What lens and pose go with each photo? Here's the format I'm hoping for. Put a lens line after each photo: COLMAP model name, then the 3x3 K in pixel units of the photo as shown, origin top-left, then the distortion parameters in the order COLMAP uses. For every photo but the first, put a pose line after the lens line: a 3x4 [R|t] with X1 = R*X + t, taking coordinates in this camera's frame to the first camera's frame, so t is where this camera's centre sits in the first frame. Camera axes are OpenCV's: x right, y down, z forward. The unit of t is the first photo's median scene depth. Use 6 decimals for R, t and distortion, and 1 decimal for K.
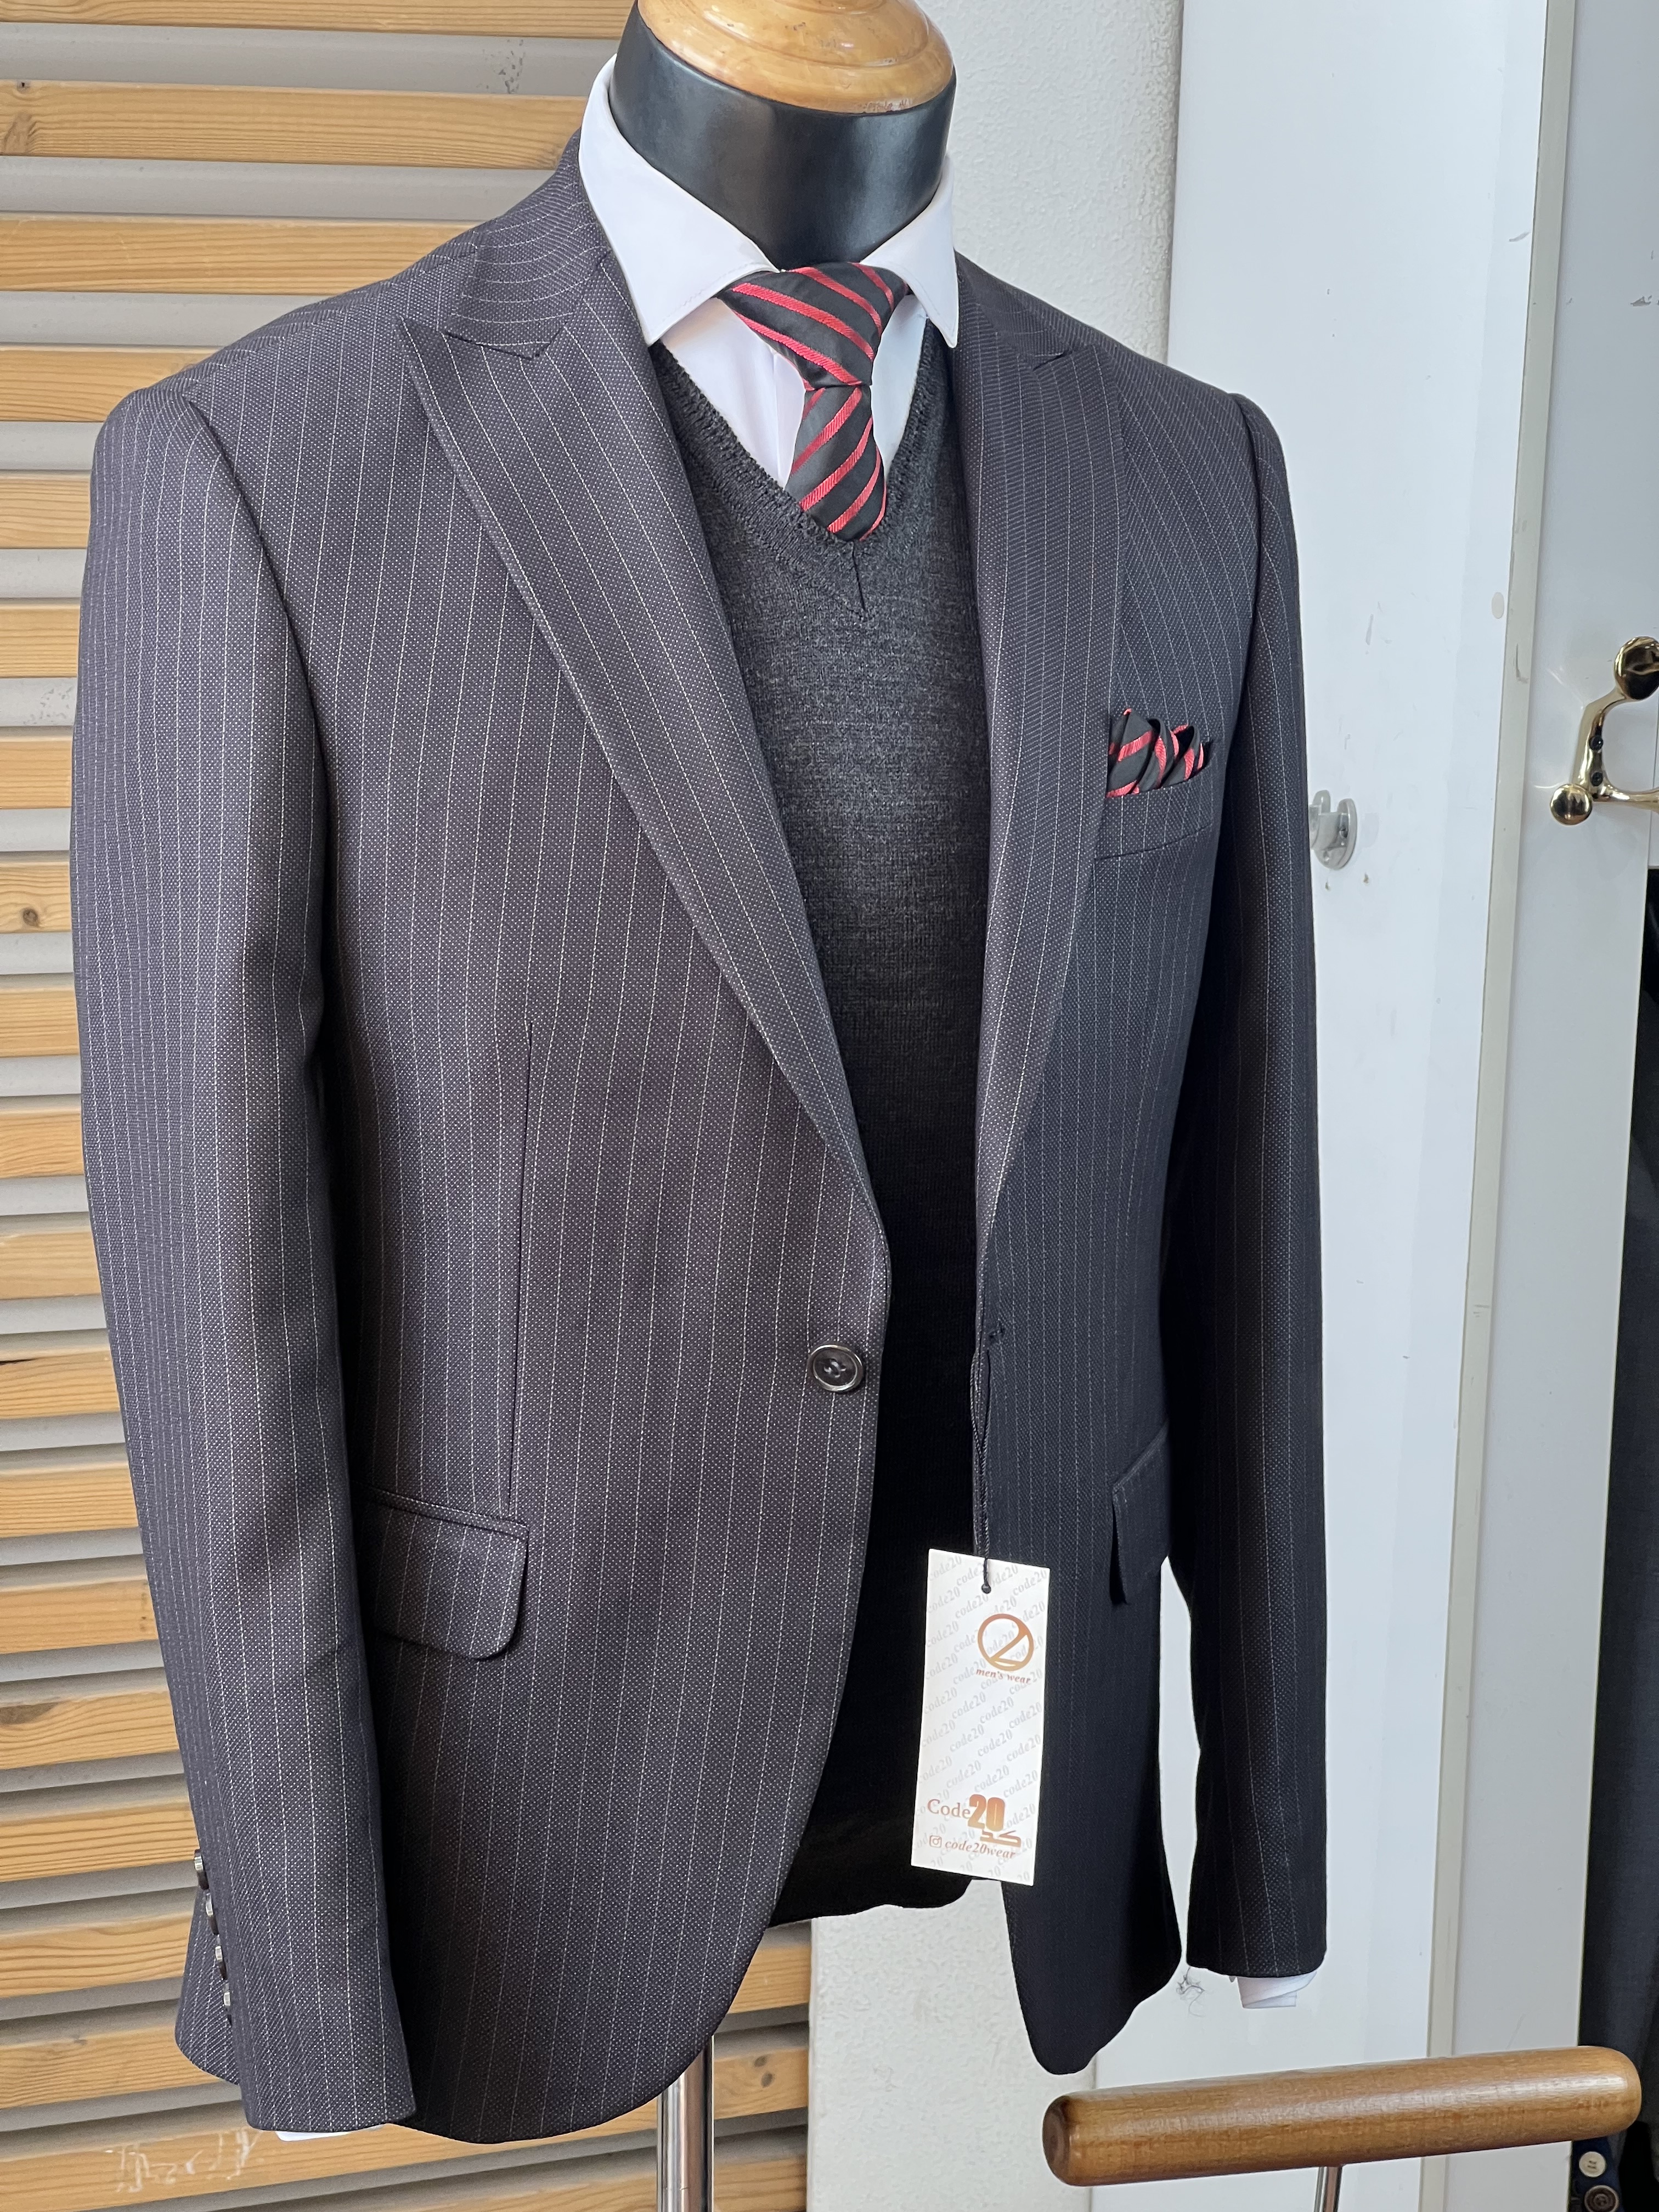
lens RADIAL K [[4981.9, 0, 842.4], [0, 4981.9, 1112.0], [0, 0, 1]] dist [0.156390, 0.000000]
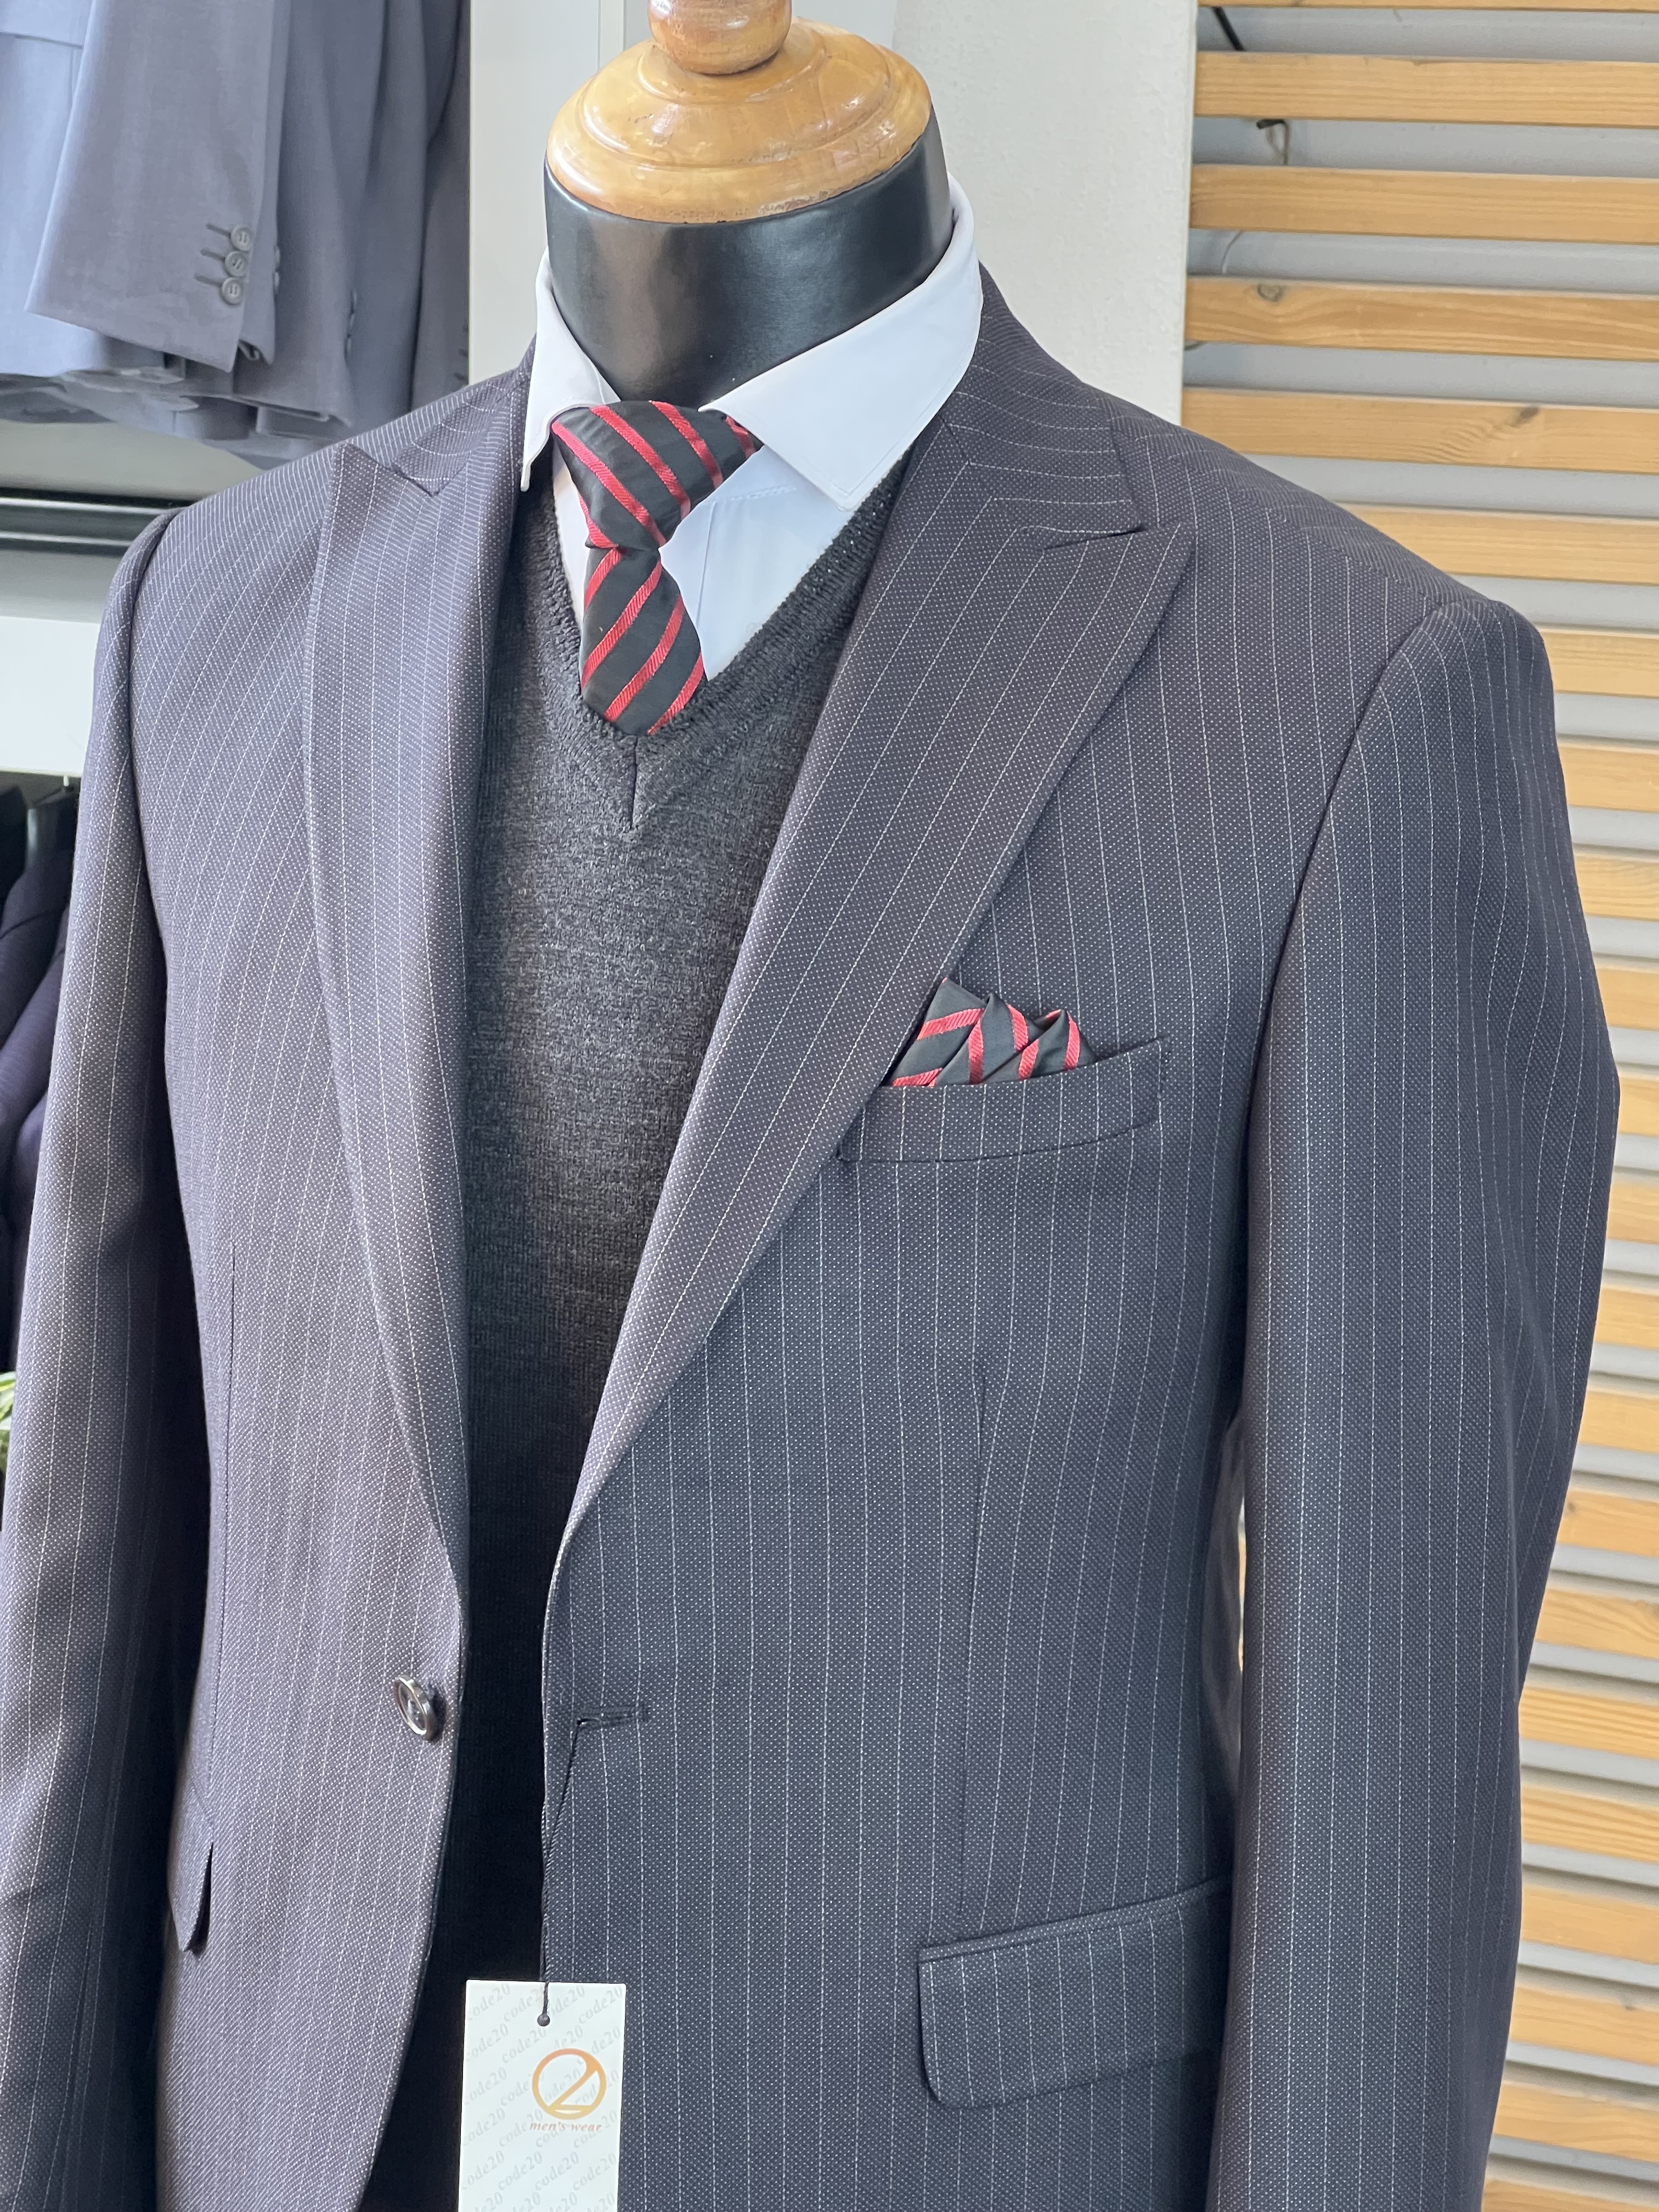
lens RADIAL K [[4981.9, 0, 840.0], [0, 4981.9, 1109.9], [0, 0, 1]] dist [0.156390, 0.000000]
pose [[0.709094, 0.142086, -0.690650, 0.607397], [-0.151179, 0.987345, 0.047908, -0.098116], [0.688717, 0.070441, 0.721600, 0.432190]]
